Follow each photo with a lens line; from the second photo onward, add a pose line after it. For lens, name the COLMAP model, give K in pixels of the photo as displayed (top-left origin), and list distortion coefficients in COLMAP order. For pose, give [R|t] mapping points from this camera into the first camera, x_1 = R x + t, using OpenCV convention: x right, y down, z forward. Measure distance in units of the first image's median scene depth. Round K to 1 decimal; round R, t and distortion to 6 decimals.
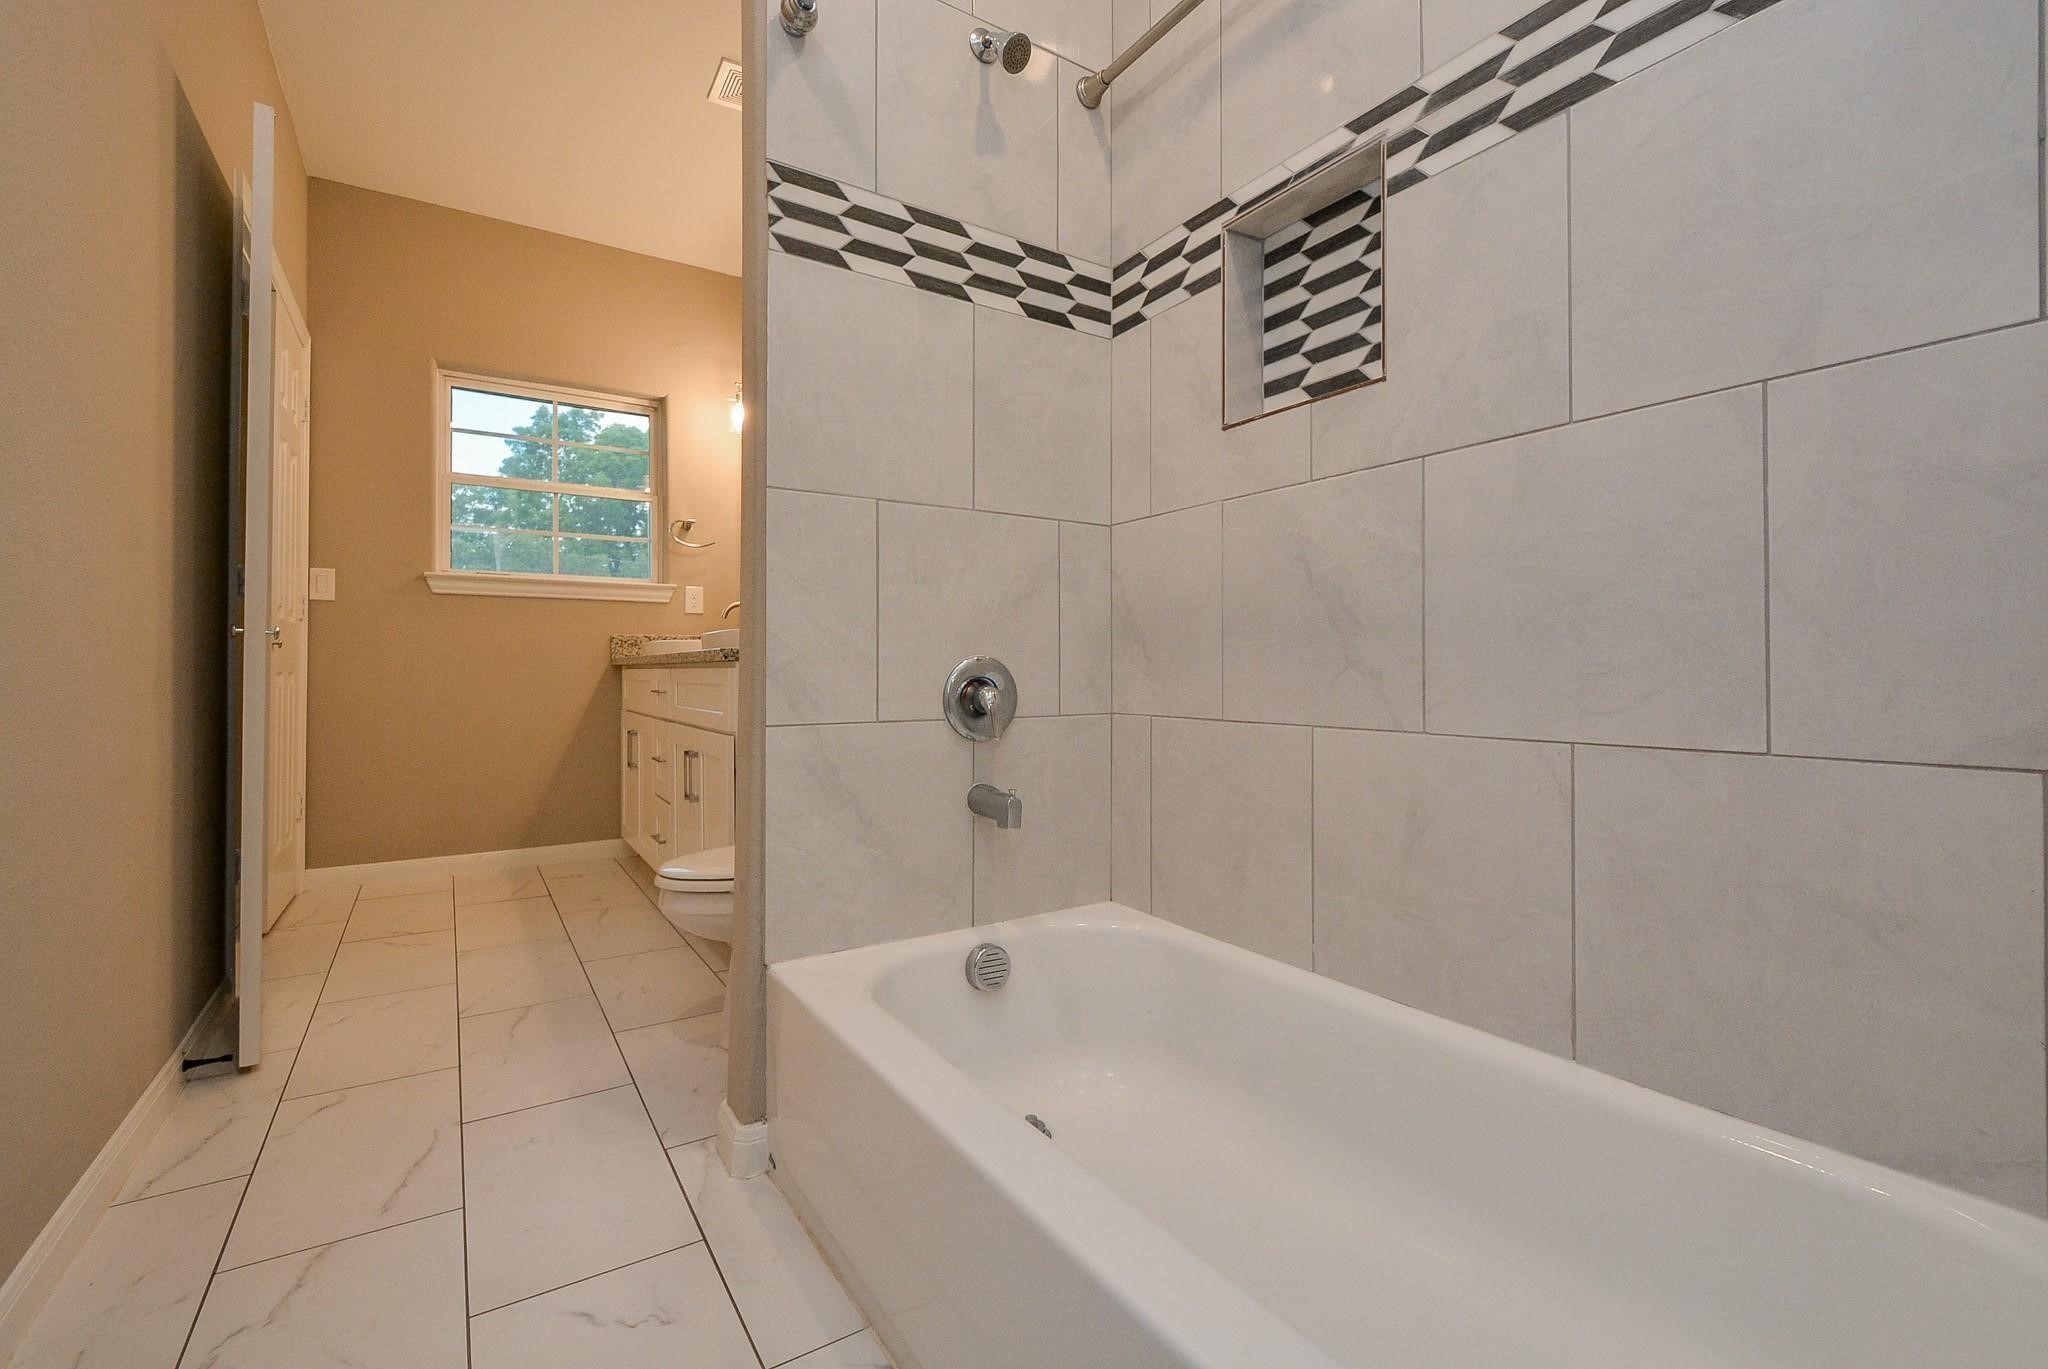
lens RADIAL K [[901.2, 0, 1020.6], [0, 901.2, 685.6], [0, 0, 1]] dist [0.001170, -0.003275]
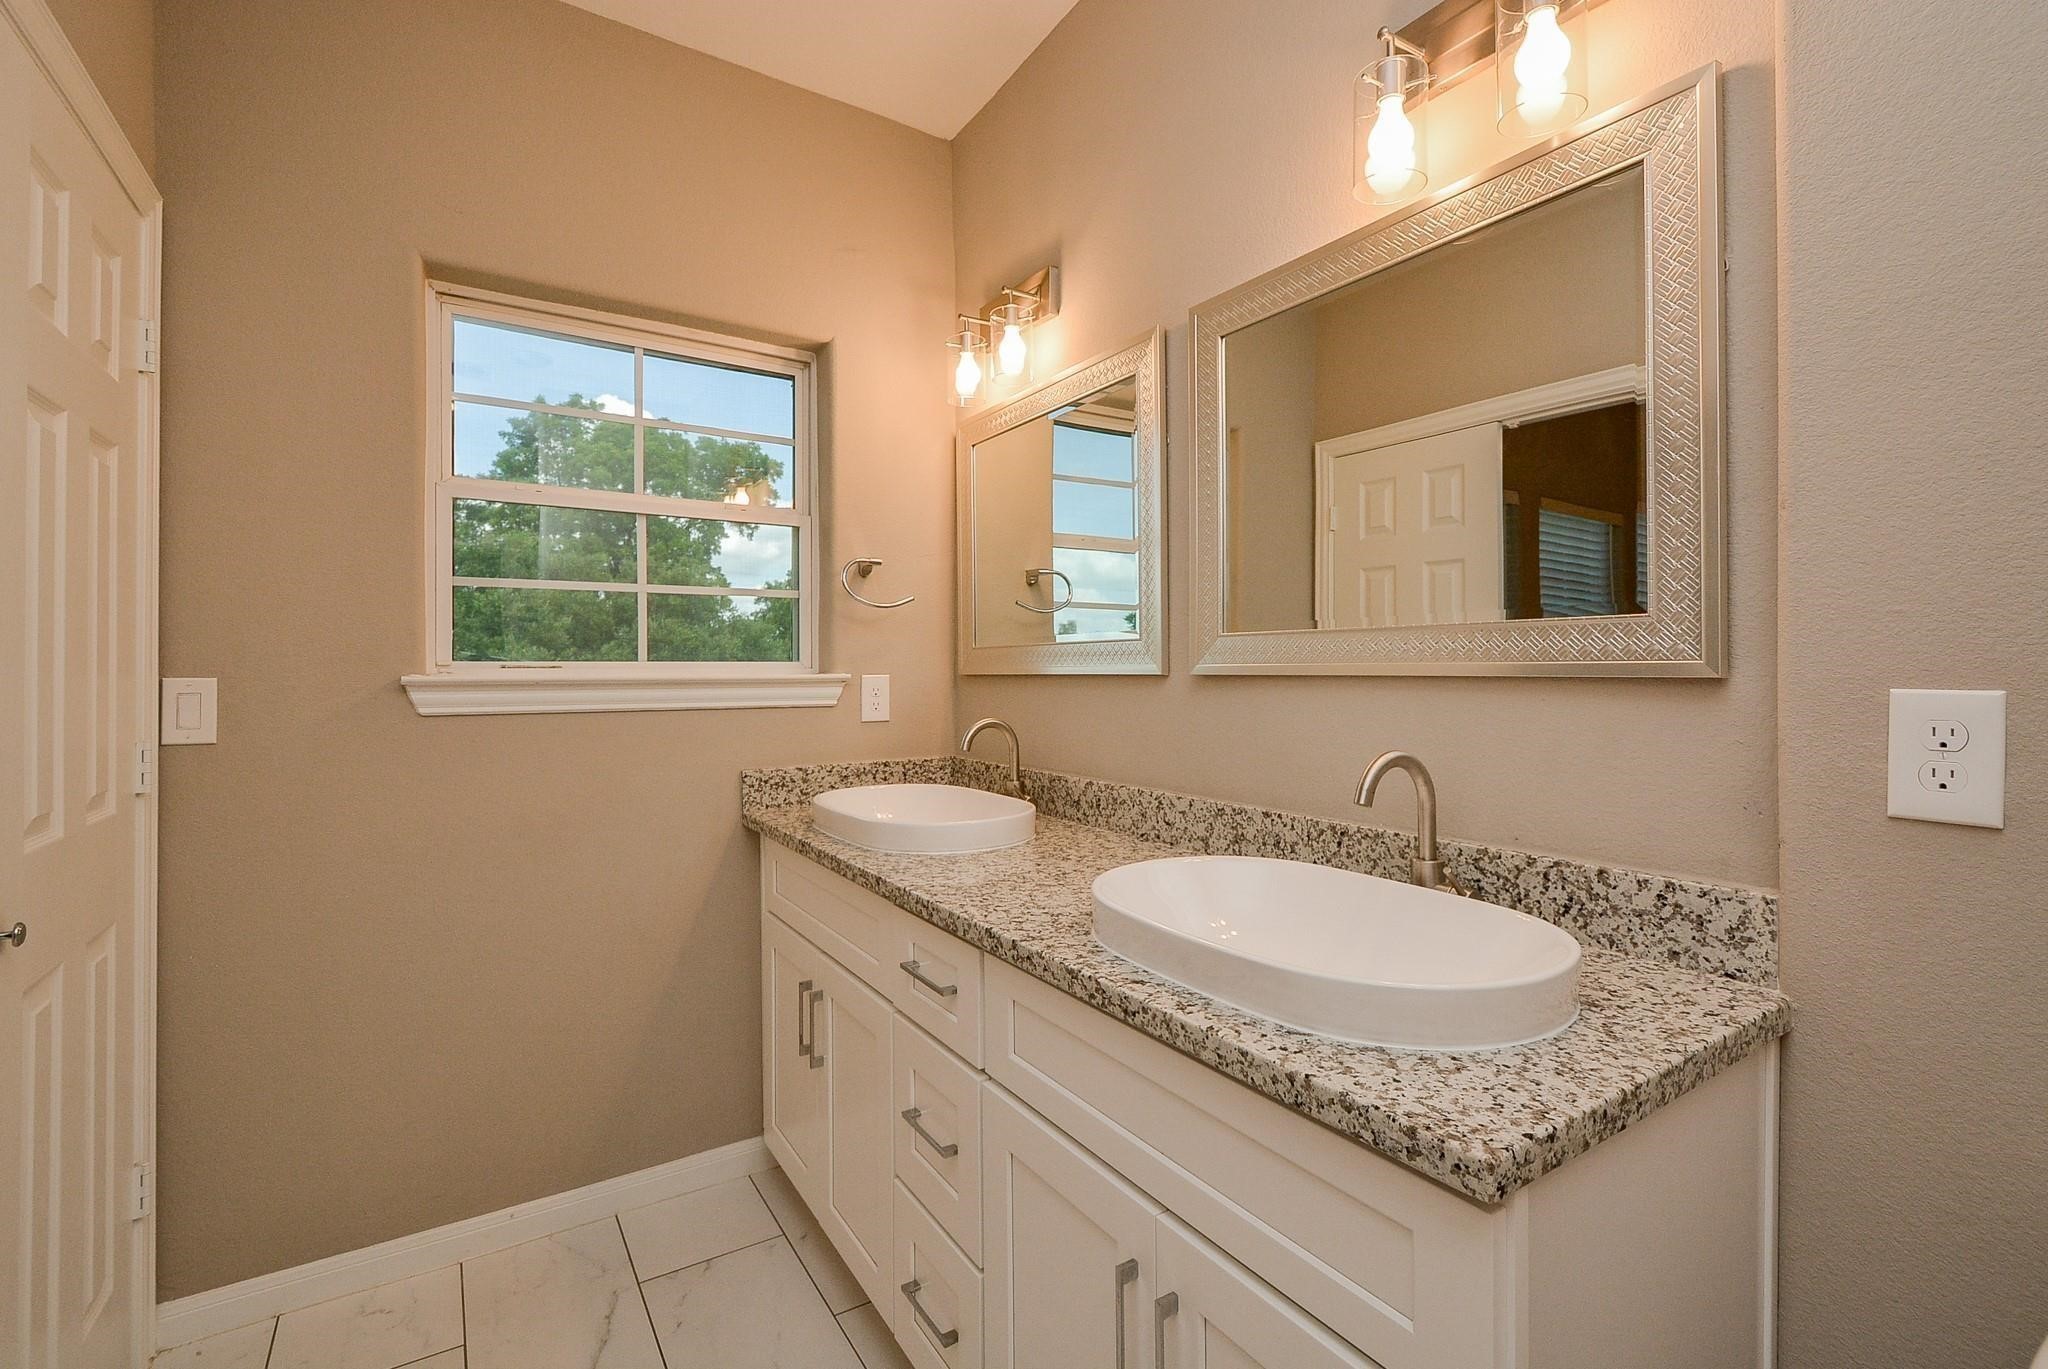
lens RADIAL K [[901.2, 0, 1013.3], [0, 901.2, 689.3], [0, 0, 1]] dist [0.001170, -0.003275]
pose [[1.000000, 0.000865, 0.000181, -0.287139], [-0.000867, 0.999949, 0.010066, -0.111585], [-0.000172, -0.010066, 0.999949, 0.445429]]
